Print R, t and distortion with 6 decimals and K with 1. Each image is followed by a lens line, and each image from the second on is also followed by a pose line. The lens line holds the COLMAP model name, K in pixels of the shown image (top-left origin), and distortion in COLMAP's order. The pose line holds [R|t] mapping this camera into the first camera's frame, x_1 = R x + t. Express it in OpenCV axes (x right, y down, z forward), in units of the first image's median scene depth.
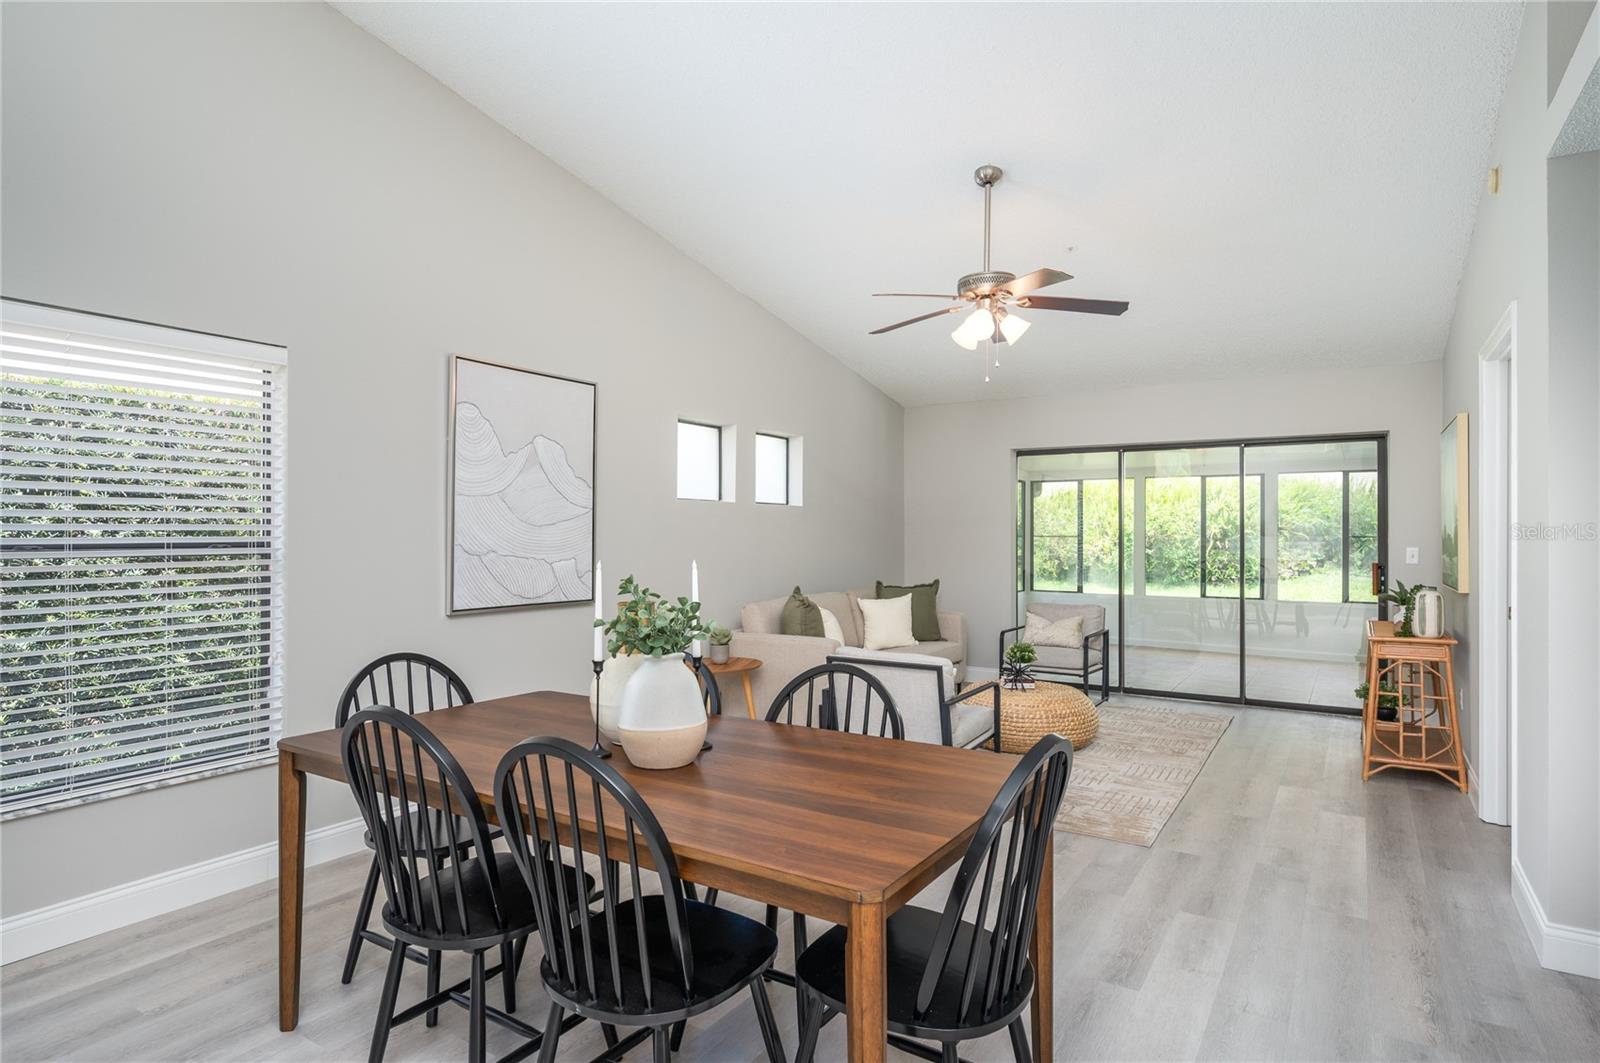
lens RADIAL K [[857.4, 0, 800.0], [0, 857.4, 531.5], [0, 0, 1]] dist [-0.002351, 0.000577]
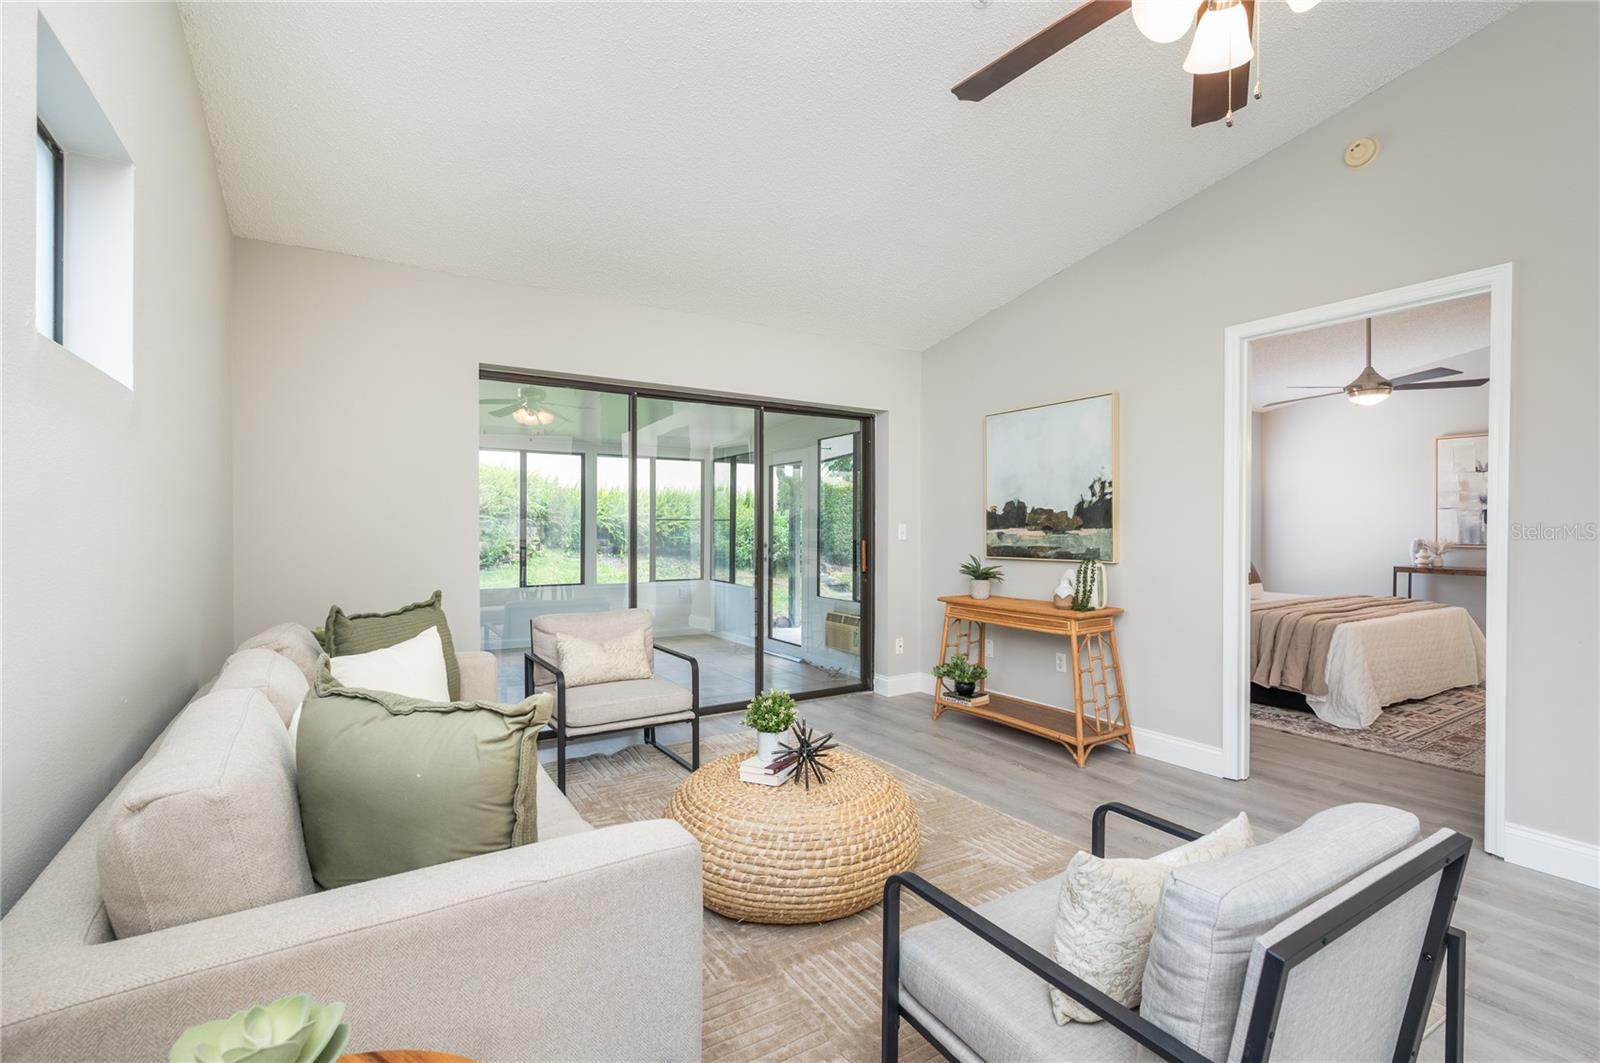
lens RADIAL K [[720.6, 0, 800.0], [0, 720.6, 531.5], [0, 0, 1]] dist [0.000990, -0.000163]
pose [[0.426860, -0.006616, 0.904294, -0.143021], [-0.004327, 0.999947, 0.009359, 0.019599], [-0.904308, -0.007908, 0.426808, 0.729037]]
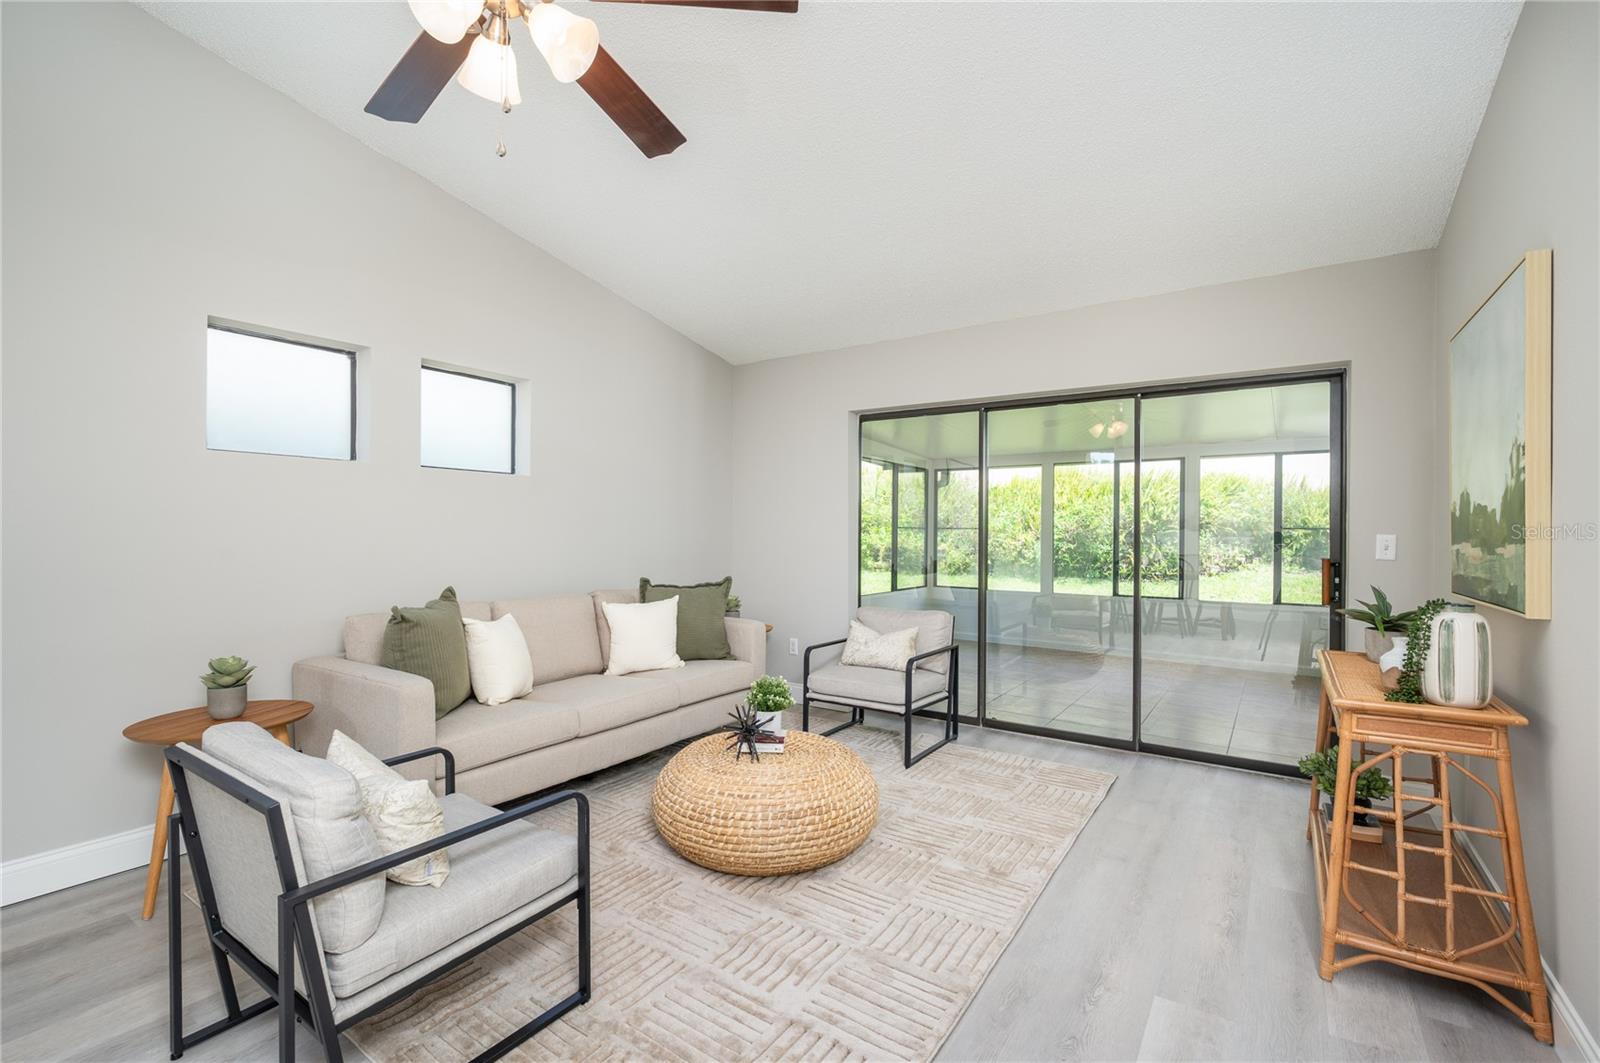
lens RADIAL K [[704.3, 0, 797.7], [0, 704.3, 534.7], [0, 0, 1]] dist [-0.001403, -0.000234]
pose [[0.999643, 0.005822, -0.026067, 0.270819], [-0.005677, 0.999968, 0.005634, 0.017662], [0.026099, -0.005484, 0.999644, 0.439384]]
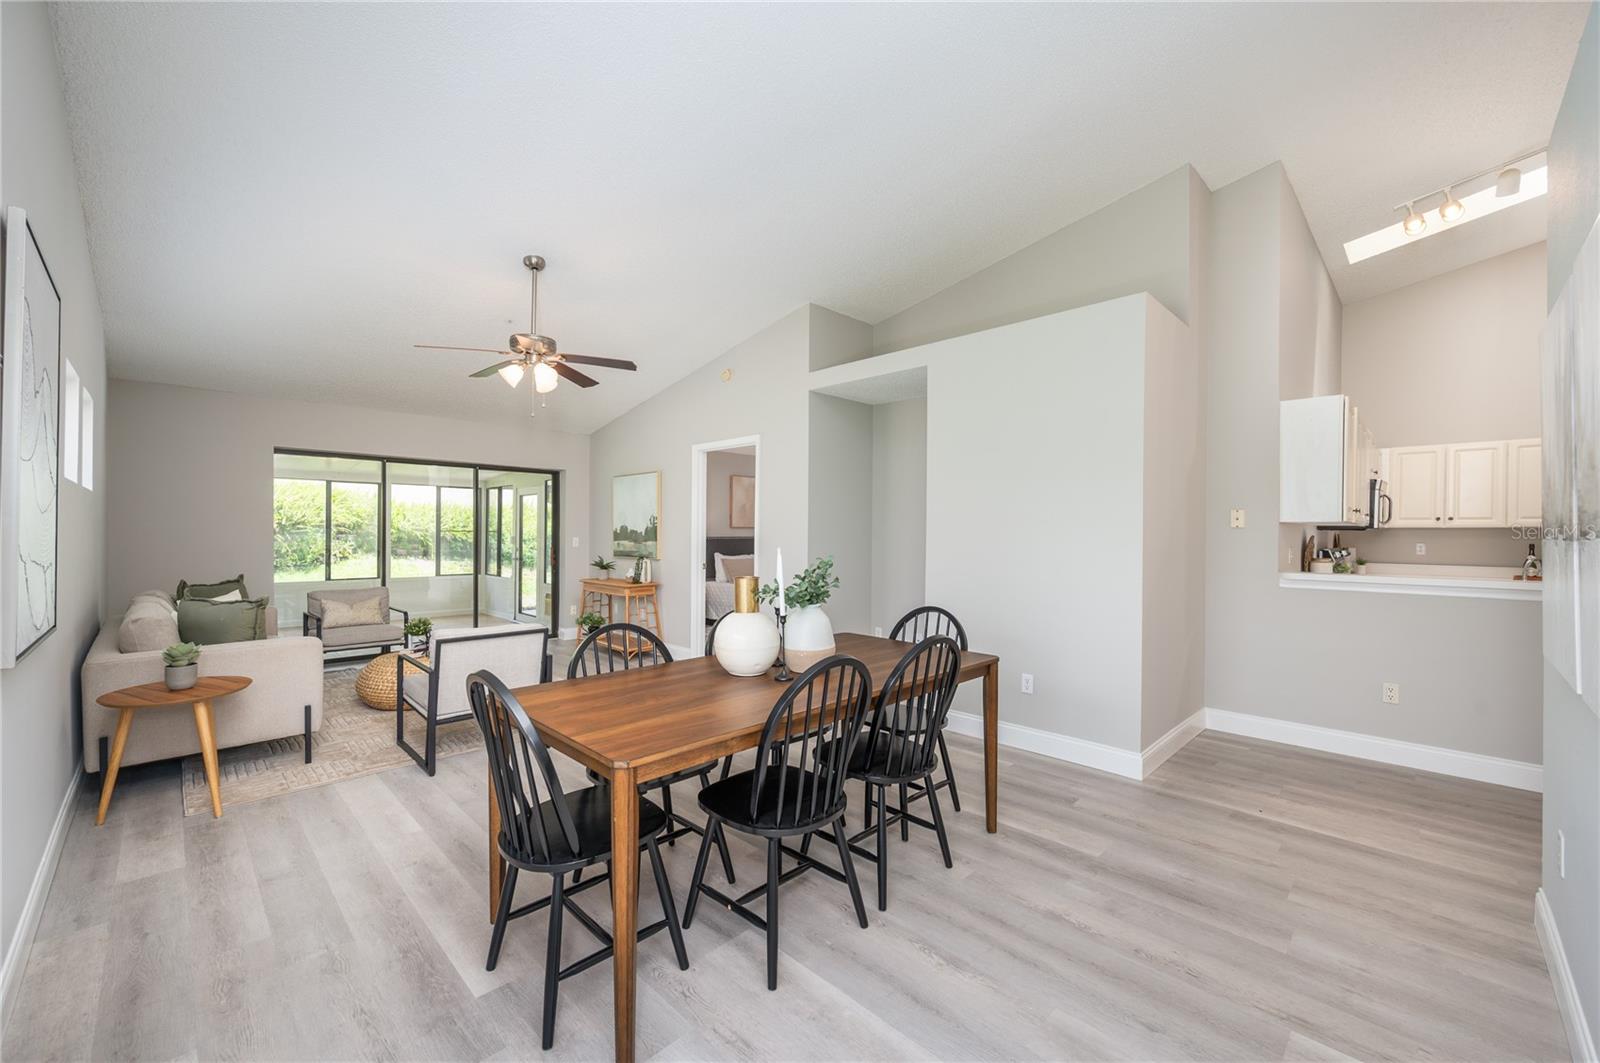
lens RADIAL K [[636.0, 0, 800.2], [0, 636.0, 534.4], [0, 0, 1]] dist [0.001393, -0.000082]
pose [[0.212642, -0.003070, 0.977125, -0.468039], [-0.009233, 0.999944, 0.005151, 0.001228], [-0.977087, -0.010117, 0.212601, 0.264971]]
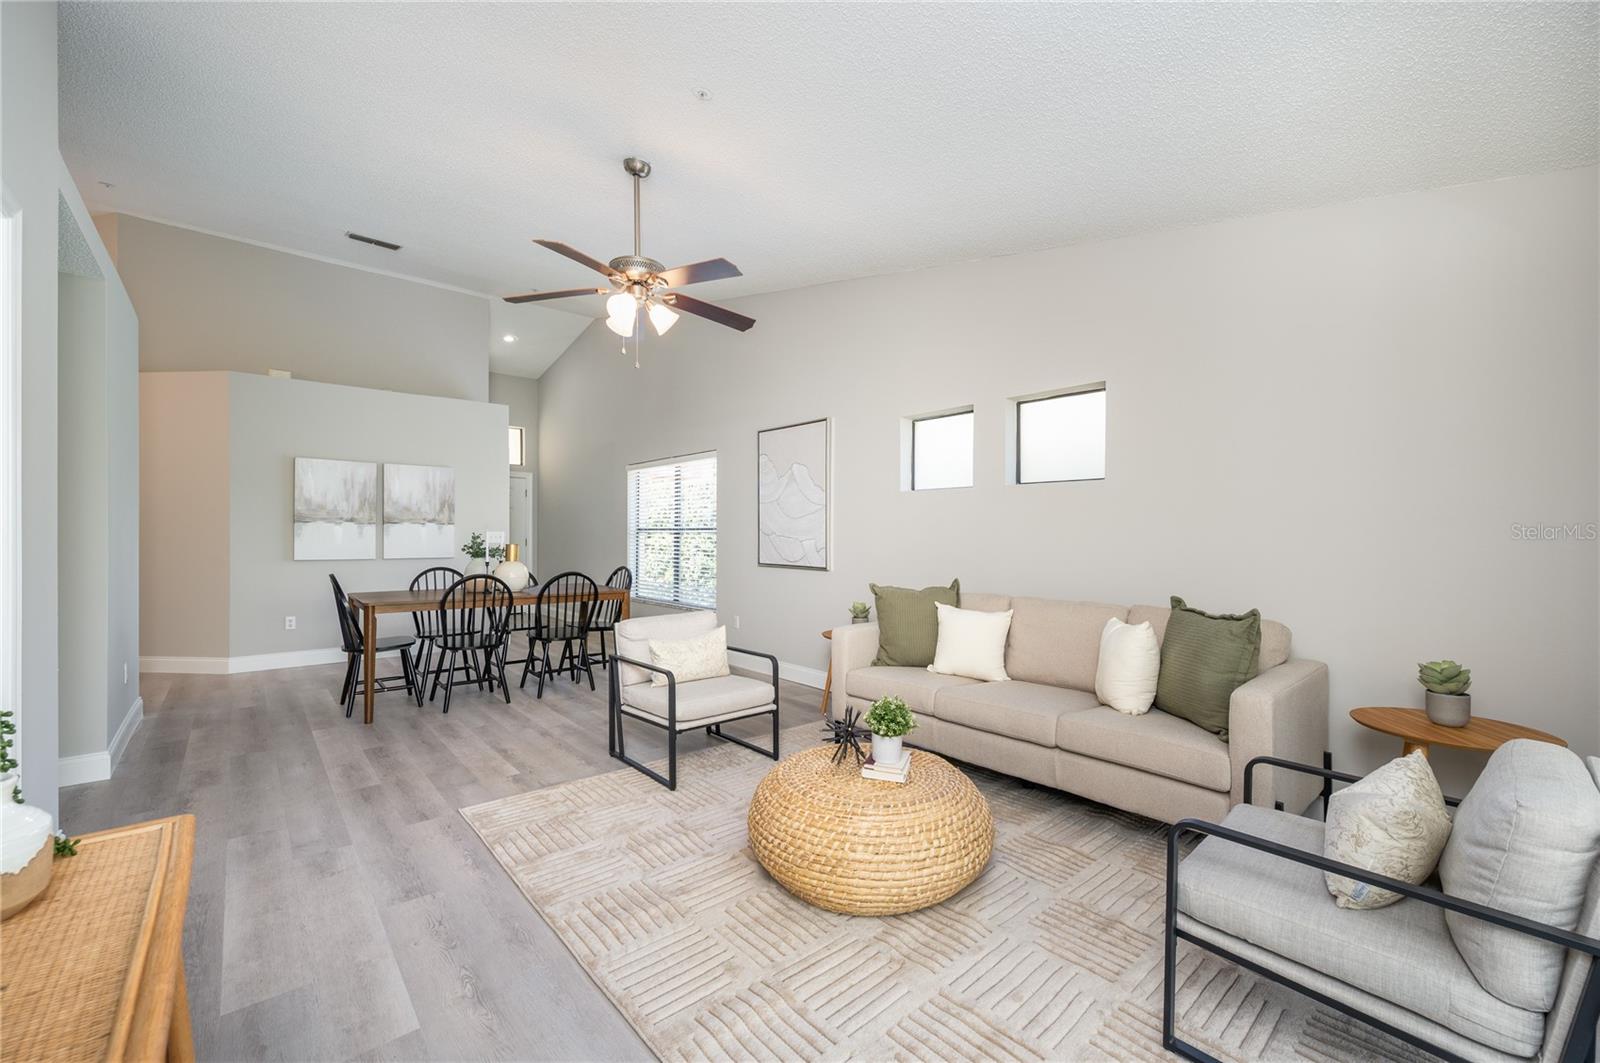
lens RADIAL K [[636.0, 0, 800.2], [0, 636.0, 534.4], [0, 0, 1]] dist [0.001393, -0.000082]
pose [[-0.268906, 0.001298, -0.963166, 0.636905], [0.000250, 0.999999, 0.001278, 0.017331], [0.963166, 0.000103, -0.268906, 0.981178]]
